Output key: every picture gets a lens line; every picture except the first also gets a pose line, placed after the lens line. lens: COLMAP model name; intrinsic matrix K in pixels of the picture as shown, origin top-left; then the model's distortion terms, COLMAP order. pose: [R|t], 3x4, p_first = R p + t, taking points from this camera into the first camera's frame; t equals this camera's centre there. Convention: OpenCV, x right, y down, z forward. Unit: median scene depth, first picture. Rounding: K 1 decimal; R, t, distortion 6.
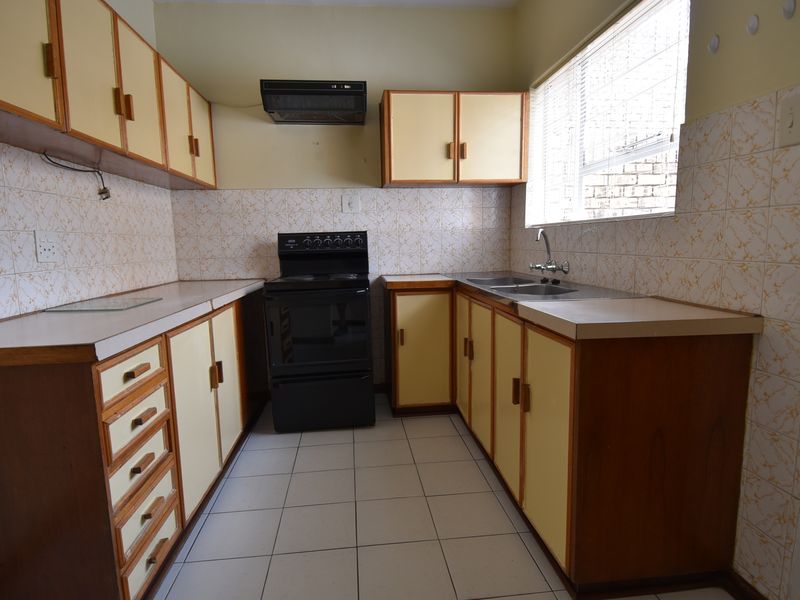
lens RADIAL K [[460.9, 0, 400.1], [0, 460.9, 303.1], [0, 0, 1]] dist [-0.000354, -0.016803]
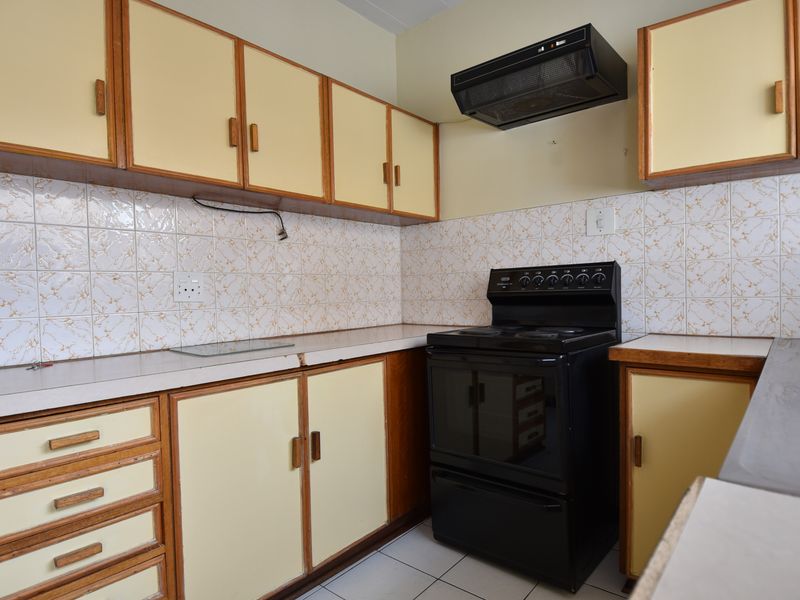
lens RADIAL K [[460.9, 0, 396.0], [0, 460.9, 303.5], [0, 0, 1]] dist [-0.000354, -0.016803]
pose [[0.690460, 0.024129, -0.722968, 0.179659], [-0.085715, 0.995131, -0.048648, -0.044913], [0.718275, 0.095558, 0.689166, 0.370207]]
